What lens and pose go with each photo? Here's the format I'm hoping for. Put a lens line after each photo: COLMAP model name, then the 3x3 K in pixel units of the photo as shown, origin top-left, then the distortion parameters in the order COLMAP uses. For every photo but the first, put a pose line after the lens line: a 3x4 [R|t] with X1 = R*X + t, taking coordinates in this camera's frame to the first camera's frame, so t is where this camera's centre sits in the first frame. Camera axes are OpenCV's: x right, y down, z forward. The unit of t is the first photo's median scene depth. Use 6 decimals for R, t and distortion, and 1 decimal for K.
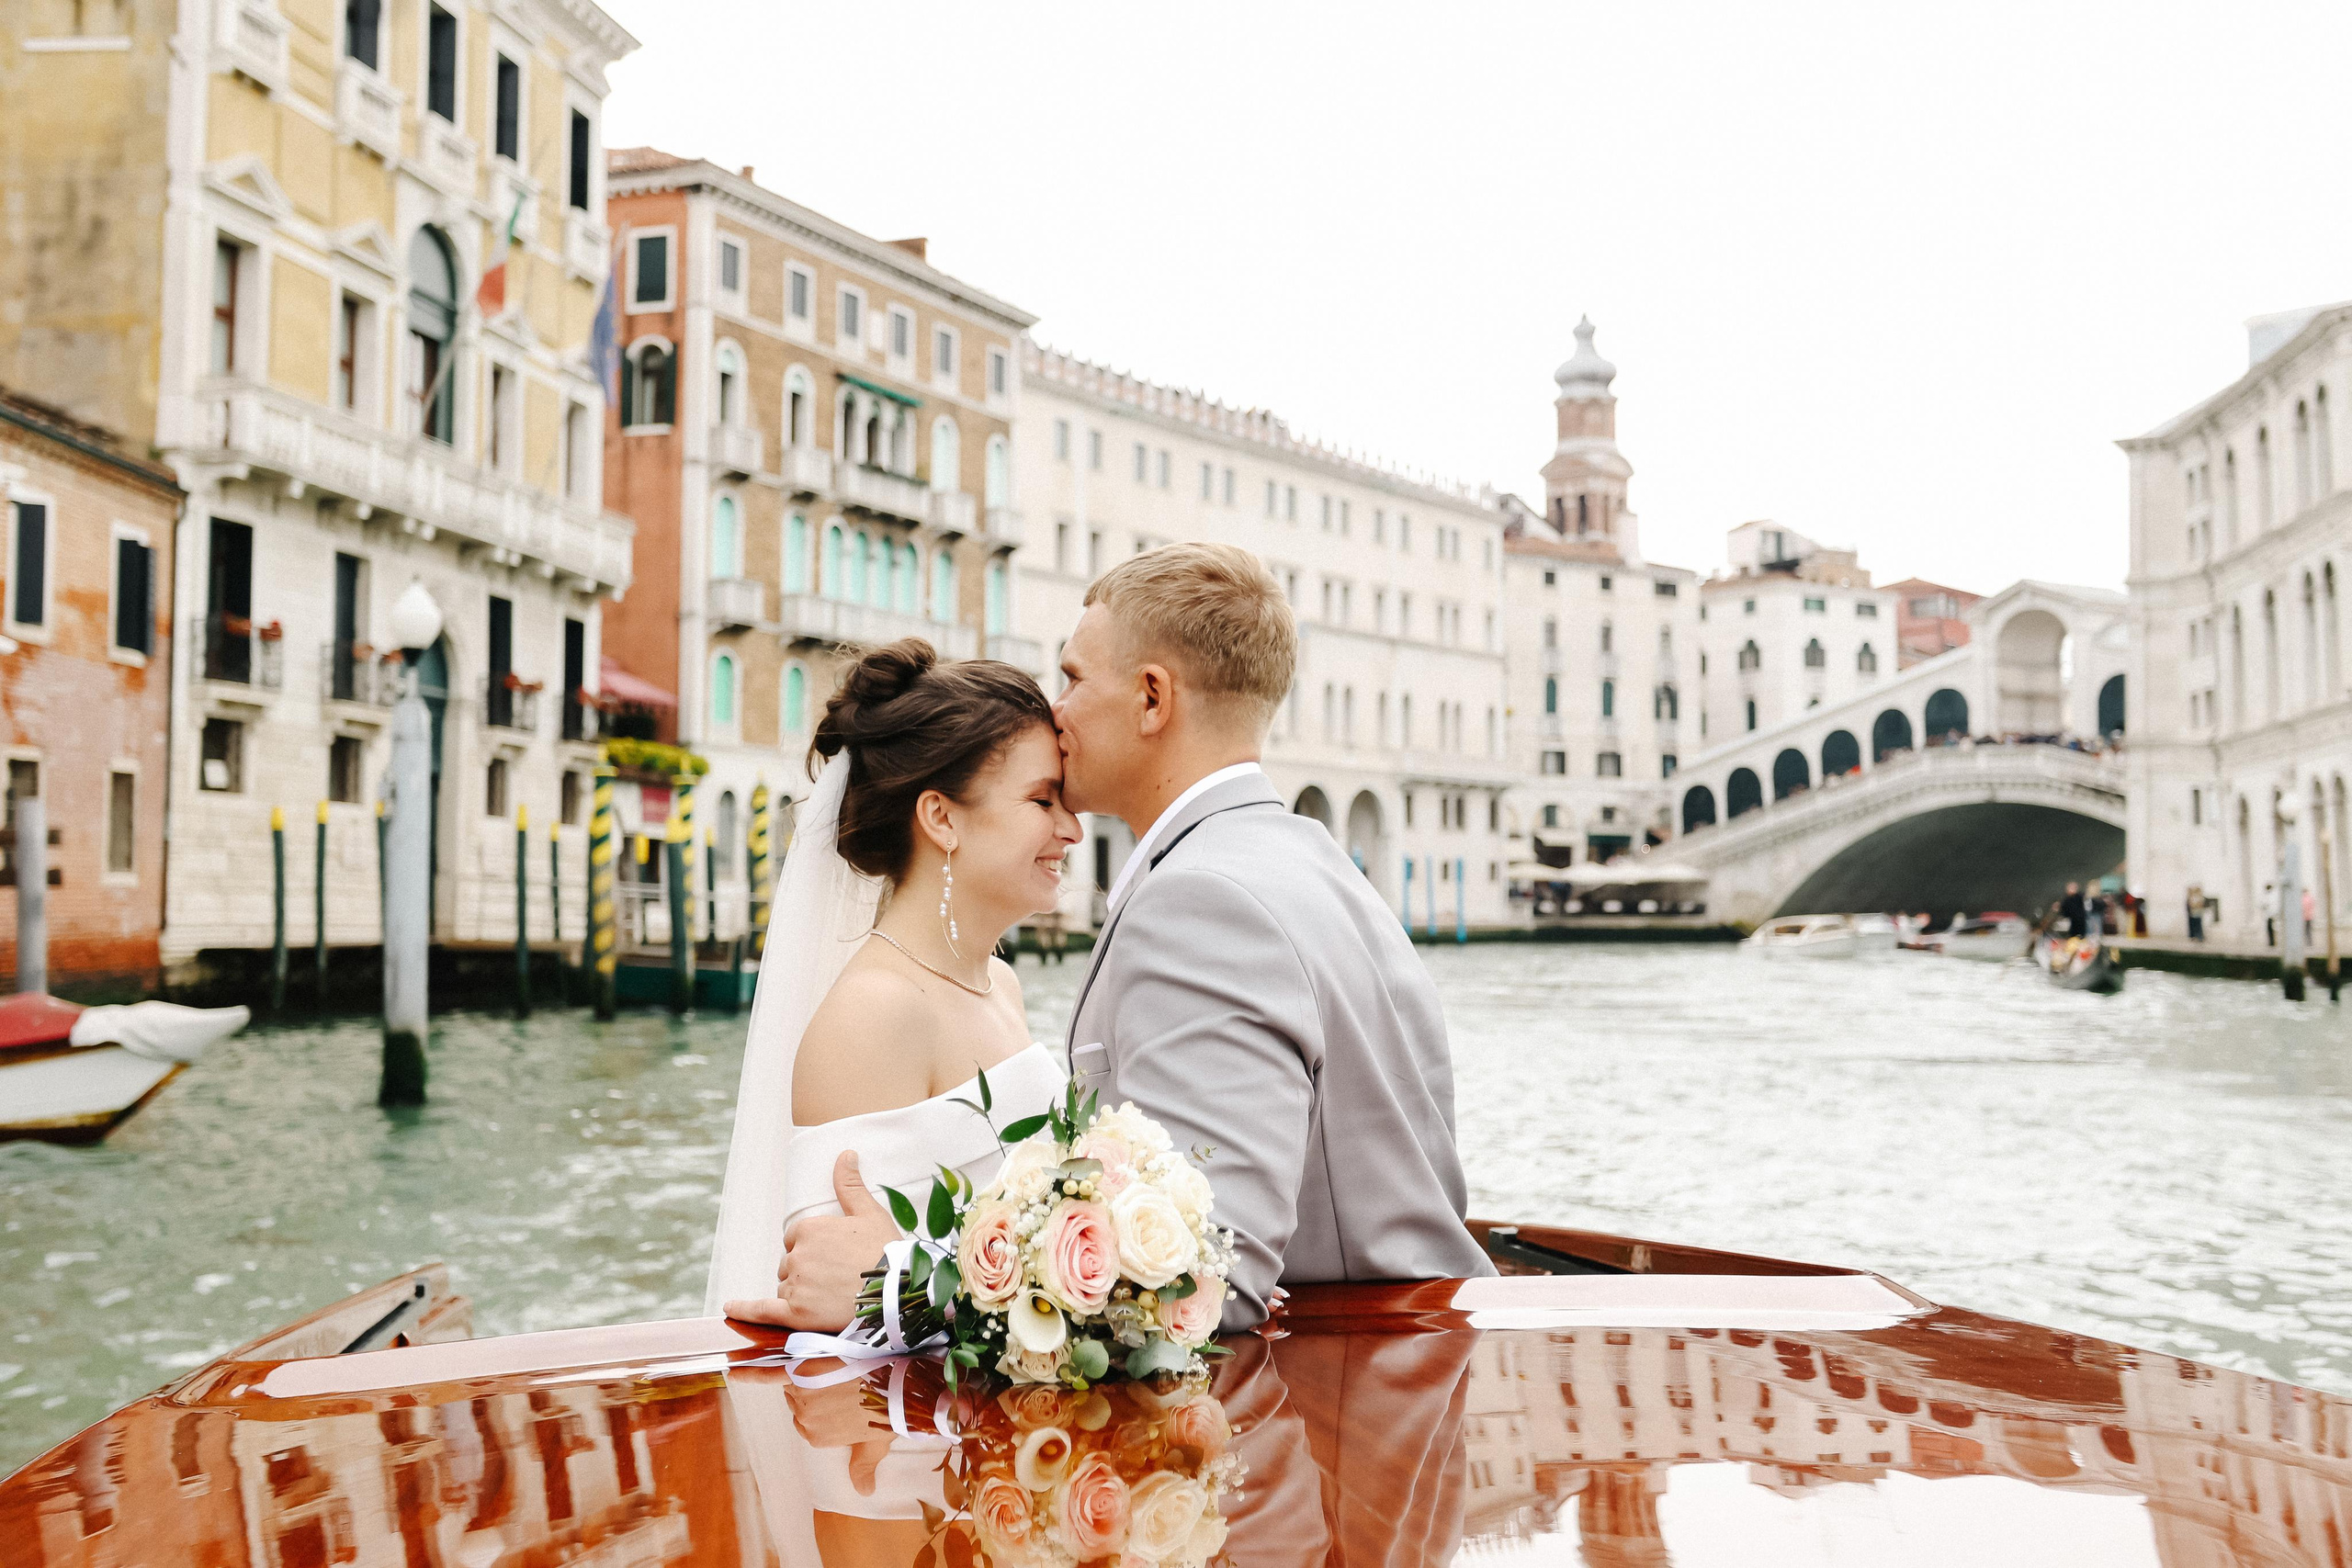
lens RADIAL K [[2559.3, 0, 1176.0], [0, 2559.3, 784.0], [0, 0, 1]] dist [0.167293, 0.001364]
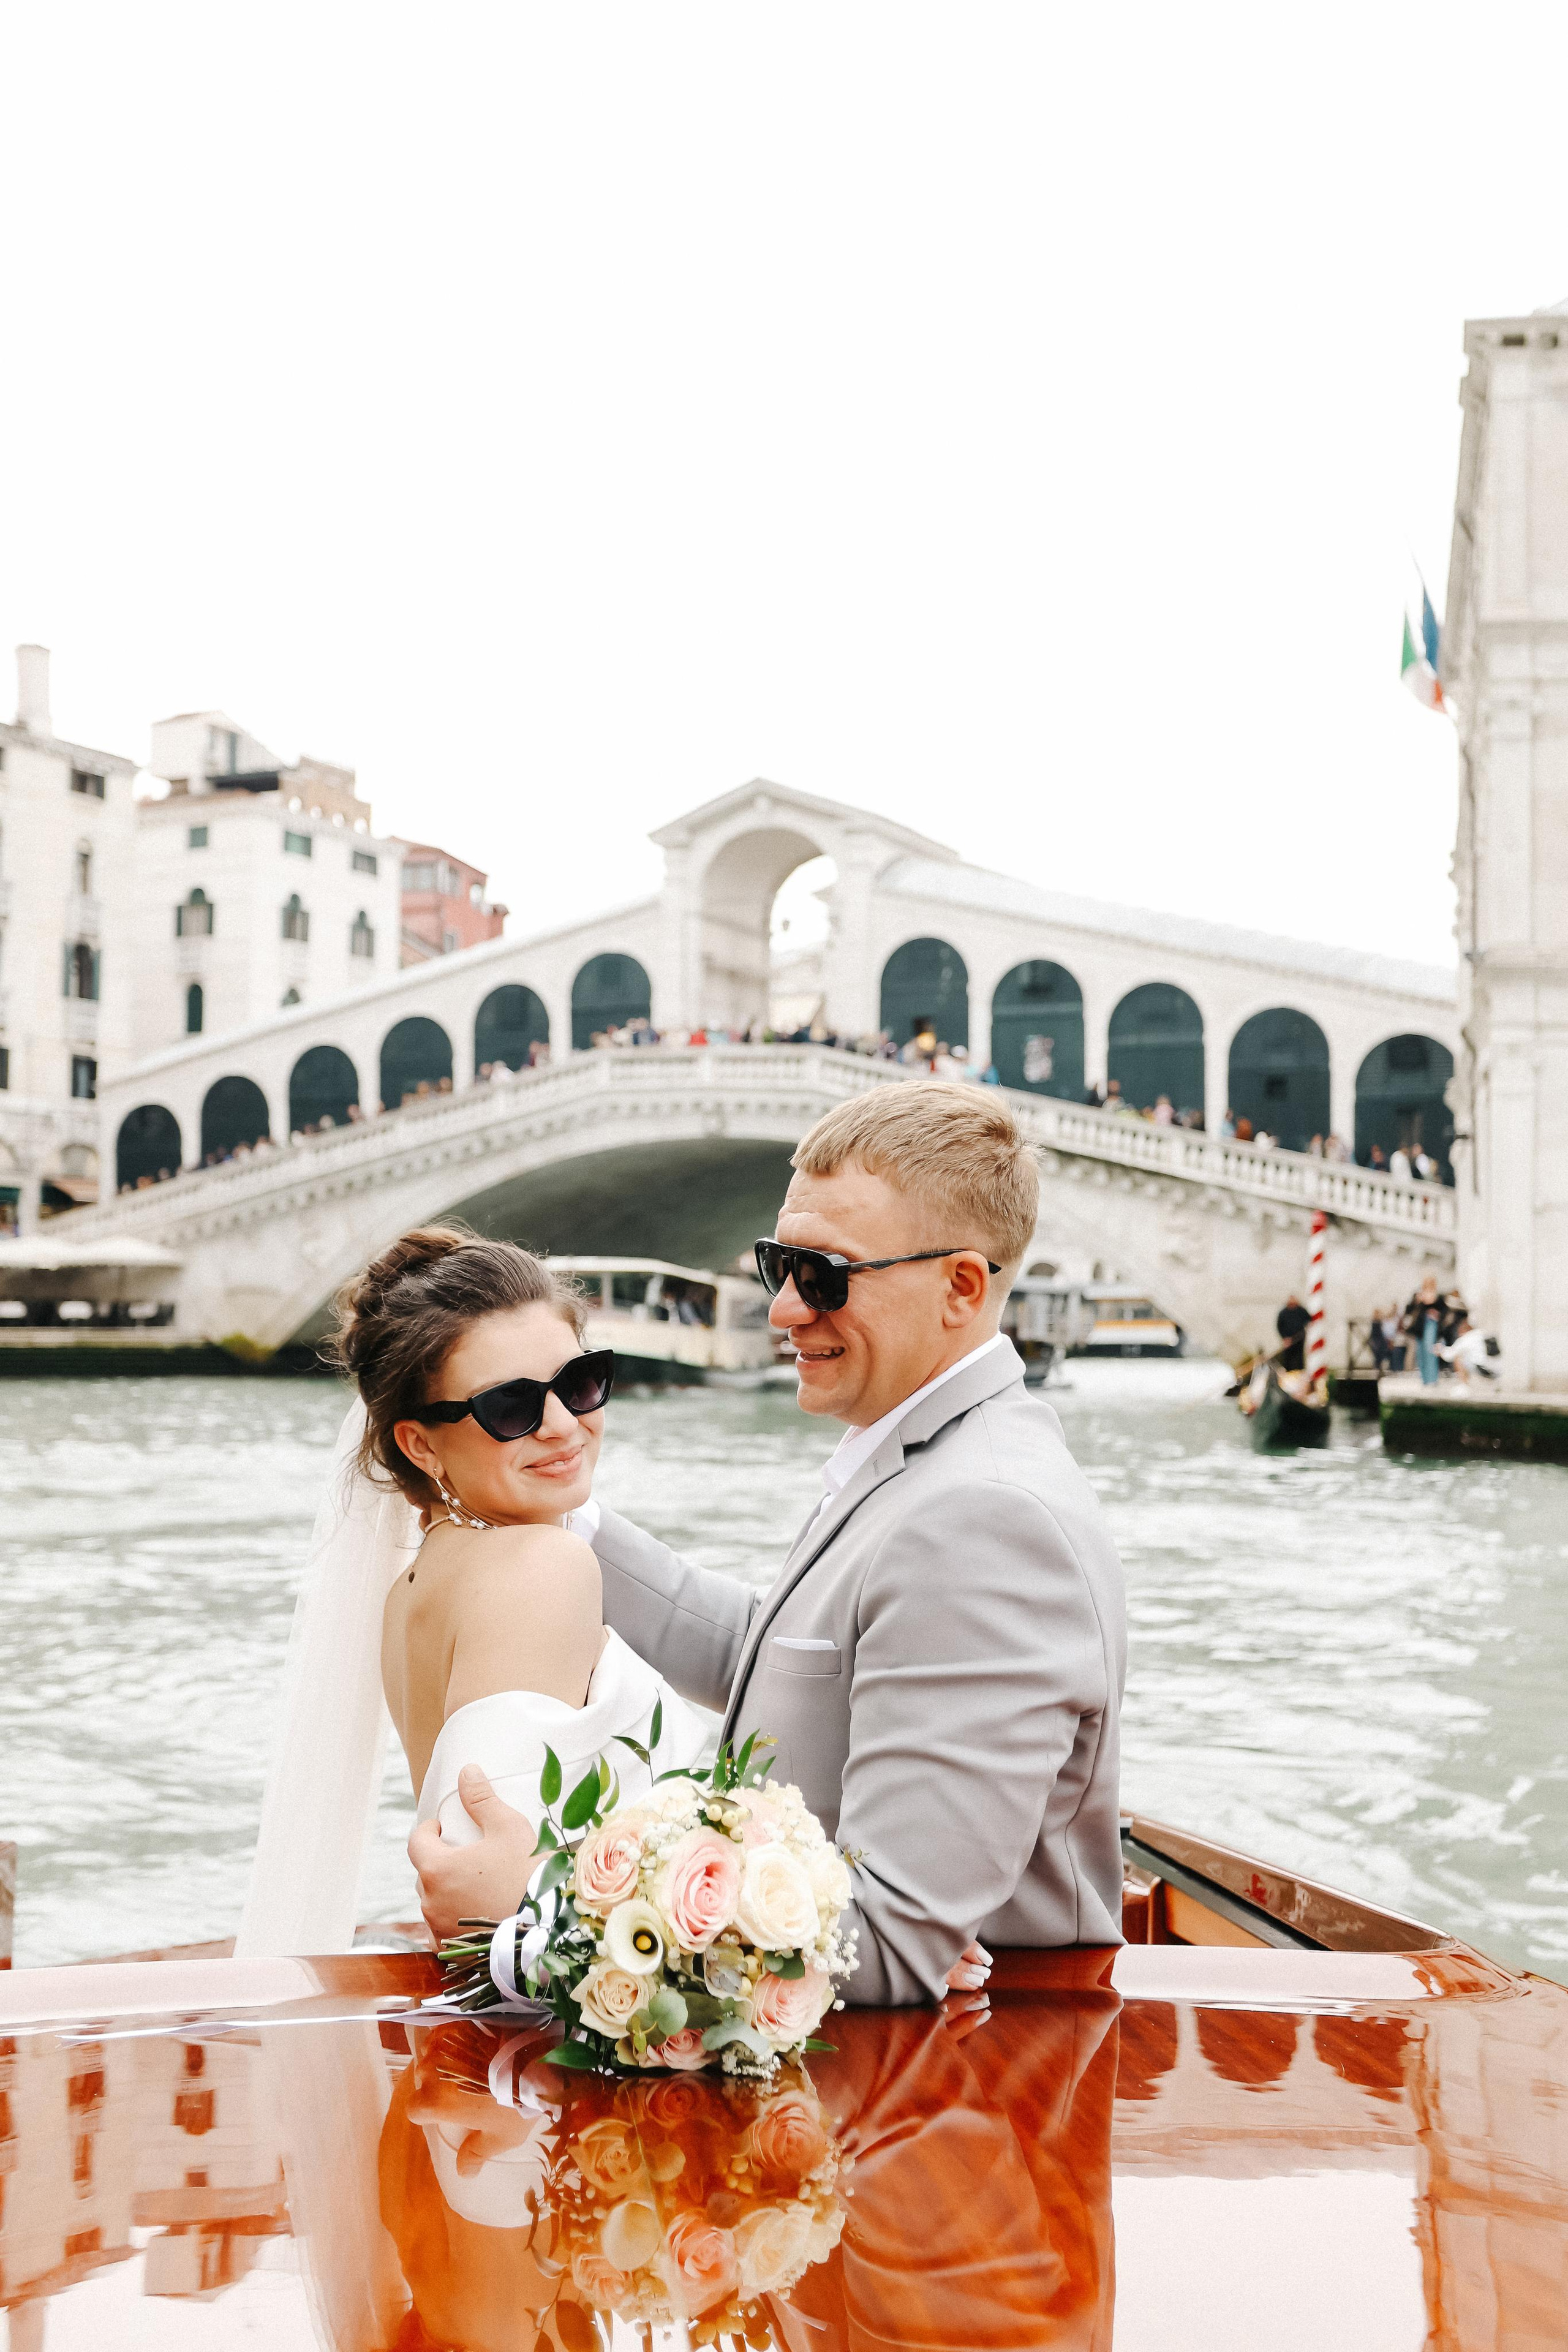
lens RADIAL K [[2597.8, 0, 781.4], [0, 2597.8, 1115.5], [0, 0, 1]] dist [-0.011712, 0.005614]
pose [[0.844611, 0.048108, 0.533215, 0.006773], [-0.033660, 0.998756, -0.036792, 0.020207], [-0.534322, 0.013127, 0.845179, 0.425257]]
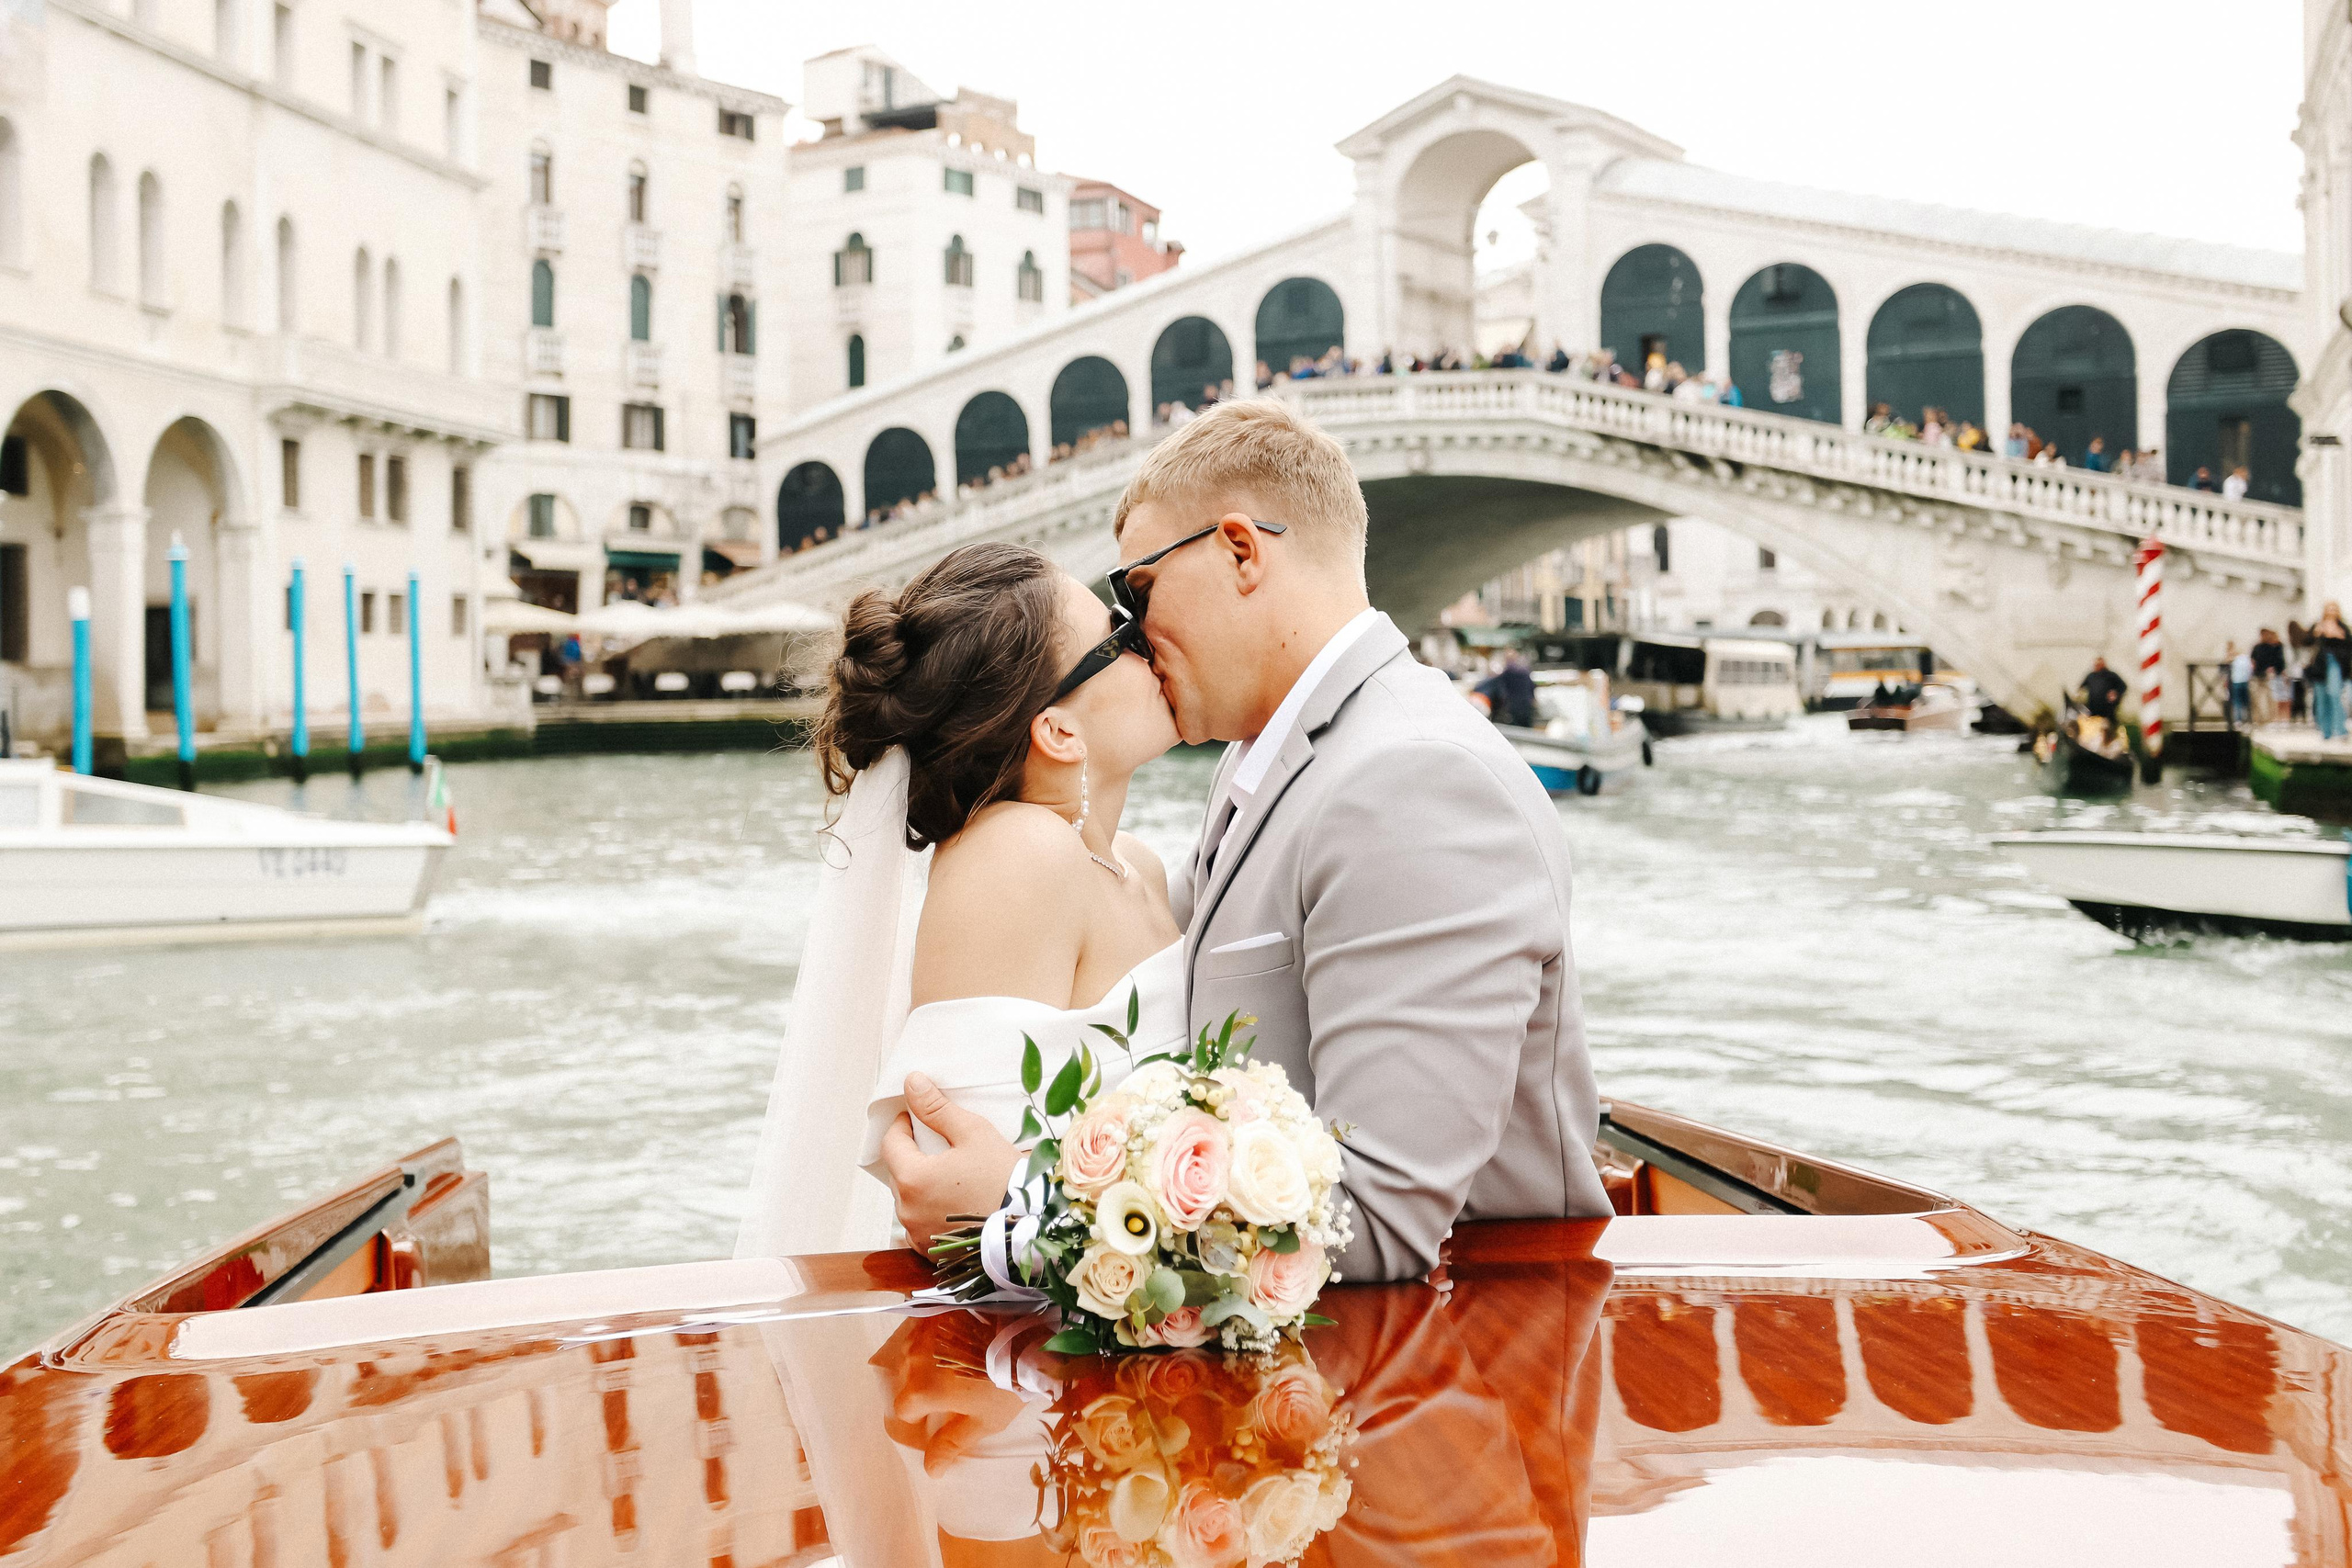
lens RADIAL K [[2597.5, 0, 1170.9], [0, 2597.5, 643.2], [0, 0, 1]] dist [-0.011712, 0.005614]
pose [[0.899385, -0.003664, 0.437142, 0.027516], [-0.009901, 0.999538, 0.028747, 0.023001], [-0.437046, -0.030183, 0.898933, 0.469070]]
